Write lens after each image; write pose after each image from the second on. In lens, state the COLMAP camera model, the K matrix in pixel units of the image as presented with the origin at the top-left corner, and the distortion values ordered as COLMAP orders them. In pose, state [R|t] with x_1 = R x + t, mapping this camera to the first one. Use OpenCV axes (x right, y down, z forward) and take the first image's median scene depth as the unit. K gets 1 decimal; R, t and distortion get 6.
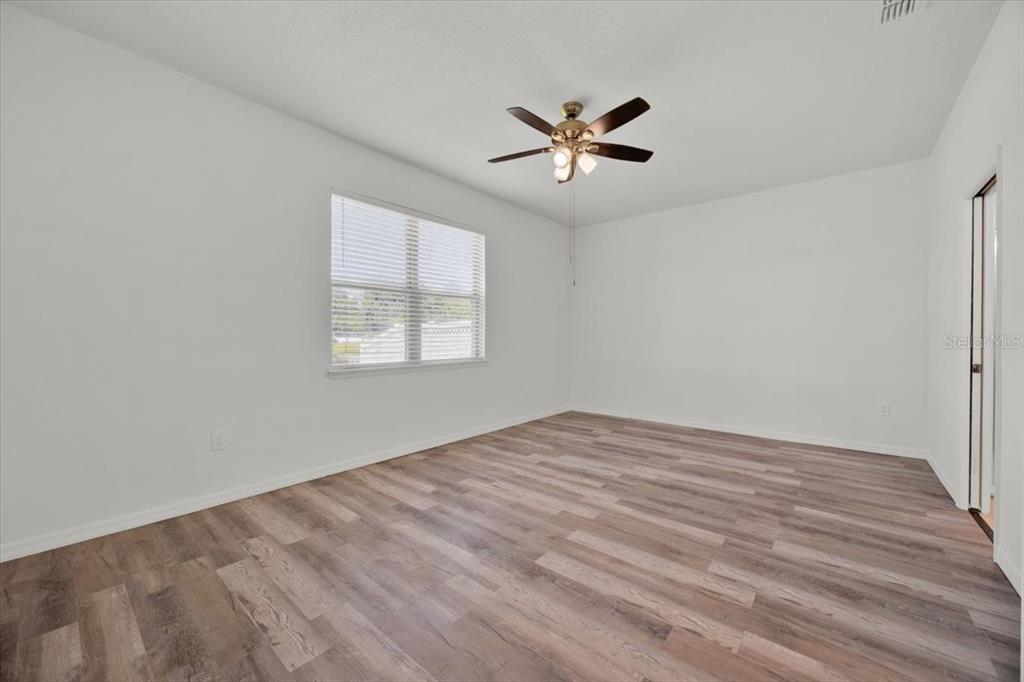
lens RADIAL K [[389.9, 0, 512.7], [0, 389.9, 338.8], [0, 0, 1]] dist [-0.000973, -0.000069]
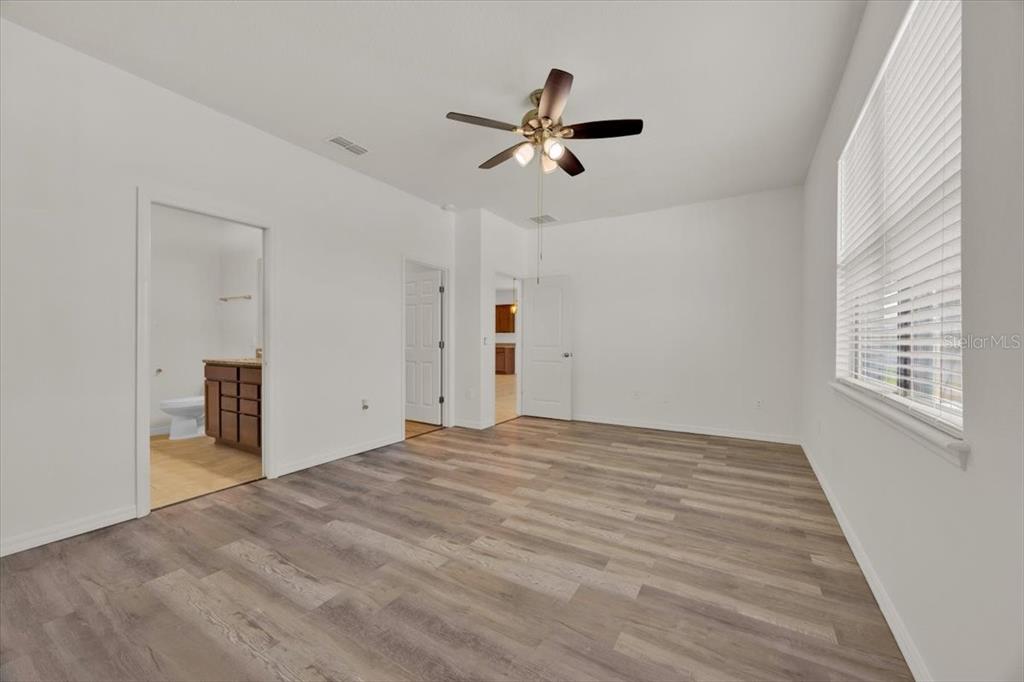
lens RADIAL K [[389.9, 0, 513.7], [0, 389.9, 340.6], [0, 0, 1]] dist [-0.000973, -0.000069]
pose [[-0.987928, -0.001815, -0.154903, 0.370269], [-0.002823, 0.999976, 0.006288, -0.009013], [0.154888, 0.006650, -0.987910, 1.981871]]
